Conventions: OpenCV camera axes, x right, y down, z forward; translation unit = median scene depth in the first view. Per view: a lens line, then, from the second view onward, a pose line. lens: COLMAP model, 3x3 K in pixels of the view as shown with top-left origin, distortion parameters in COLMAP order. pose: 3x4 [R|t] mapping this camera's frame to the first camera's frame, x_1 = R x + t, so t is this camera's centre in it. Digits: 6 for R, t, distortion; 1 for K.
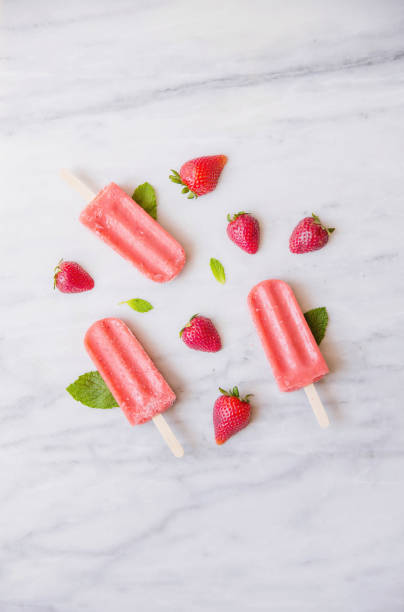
lens RADIAL K [[1187.2, 0, 199.5], [0, 1187.2, 295.2], [0, 0, 1]] dist [0.141318, 0.000000]
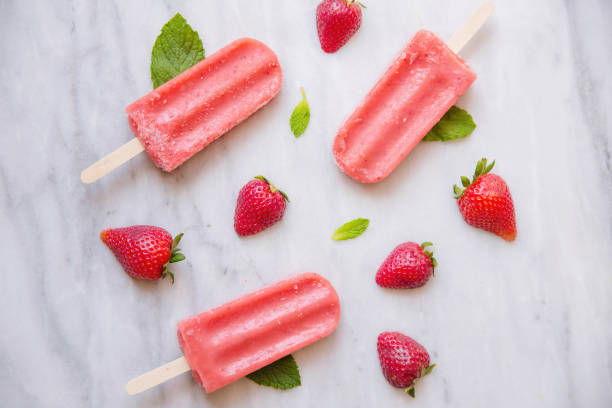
lens RADIAL K [[1243.1, 0, 307.9], [0, 1243.1, 204.1], [0, 0, 1]] dist [0.170816, 0.000000]
pose [[0.013061, 0.999680, -0.021669, 0.015903], [-0.999802, 0.012731, -0.015302, 0.015897], [-0.015021, 0.021864, 0.999648, 0.270720]]
